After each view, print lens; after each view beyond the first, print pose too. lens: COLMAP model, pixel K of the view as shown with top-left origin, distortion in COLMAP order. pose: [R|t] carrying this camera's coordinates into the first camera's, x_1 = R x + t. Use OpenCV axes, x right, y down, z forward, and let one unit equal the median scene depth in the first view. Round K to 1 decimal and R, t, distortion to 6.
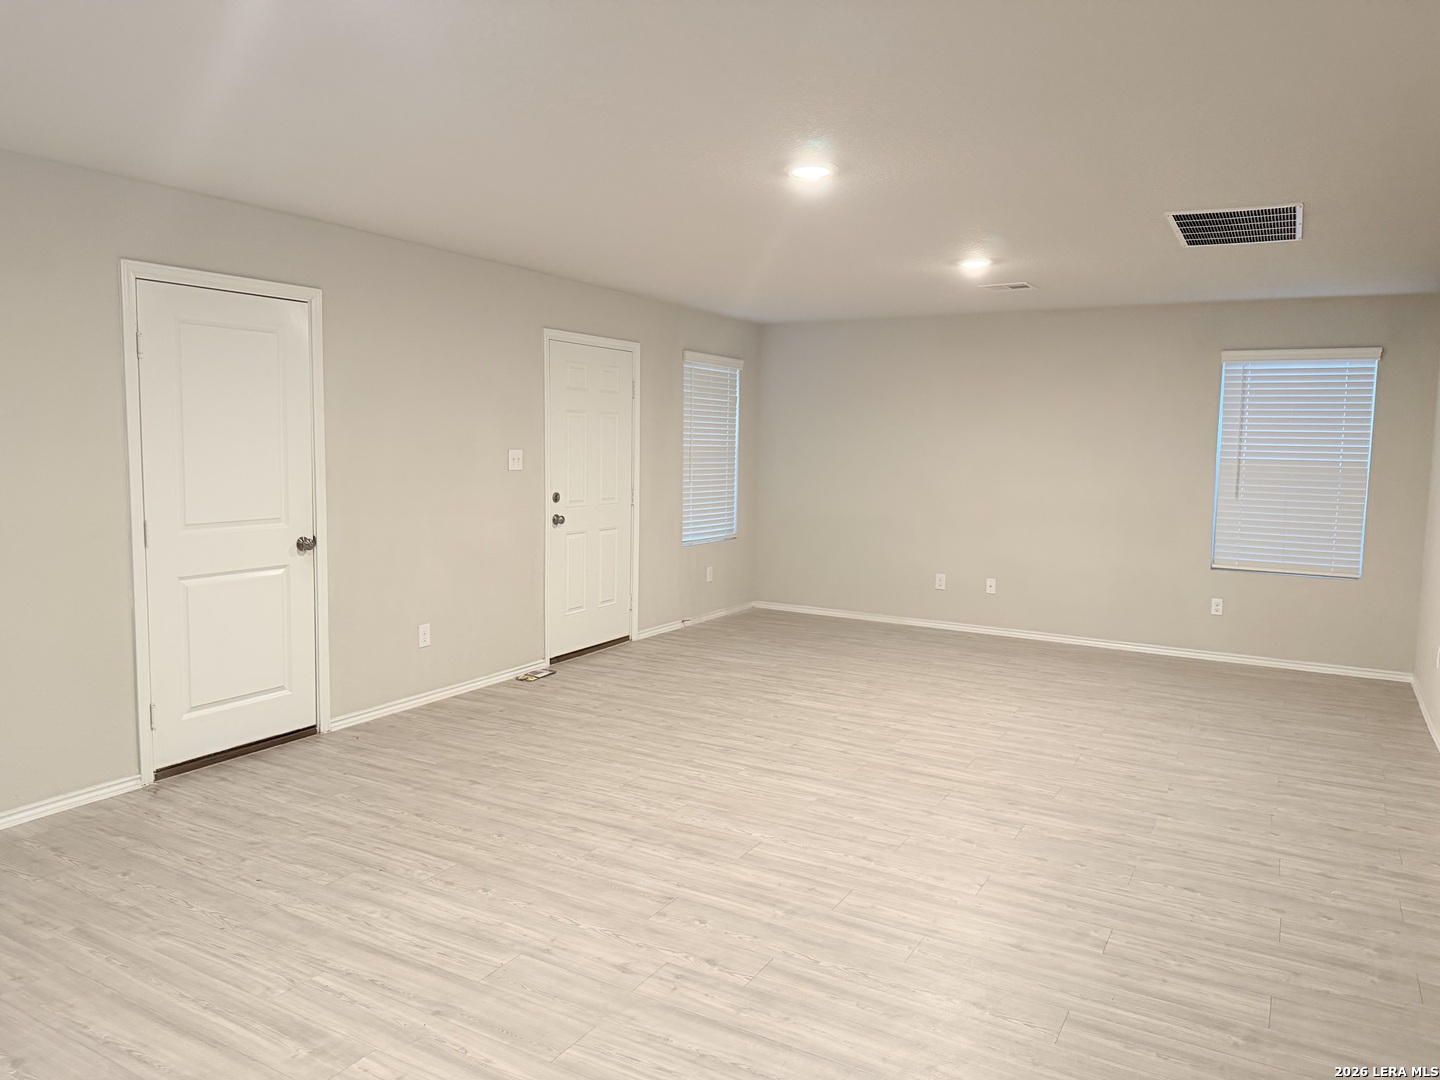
lens RADIAL K [[1018.4, 0, 720.0], [0, 1018.4, 540.0], [0, 0, 1]] dist [0.045721, -0.065236]
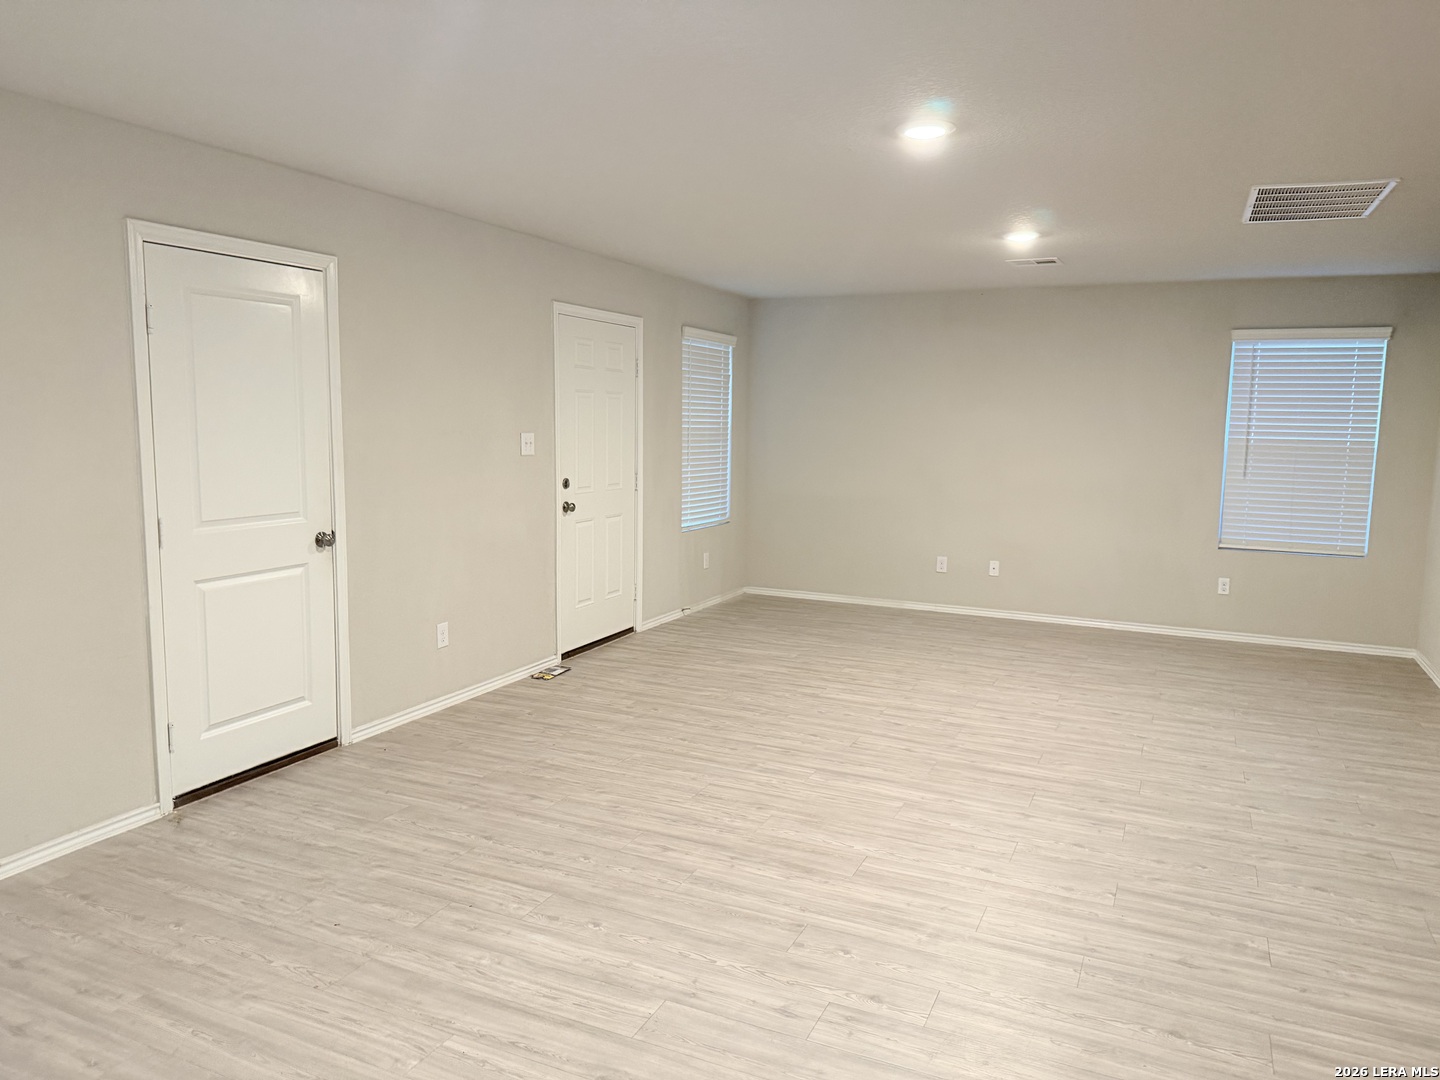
lens RADIAL K [[1016.8, 0, 724.3], [0, 1016.8, 554.4], [0, 0, 1]] dist [0.039600, -0.053864]
pose [[0.996069, -0.014258, 0.087430, -0.140825], [0.010984, 0.999224, 0.037816, -0.014805], [-0.087901, -0.036707, 0.995453, 0.073147]]
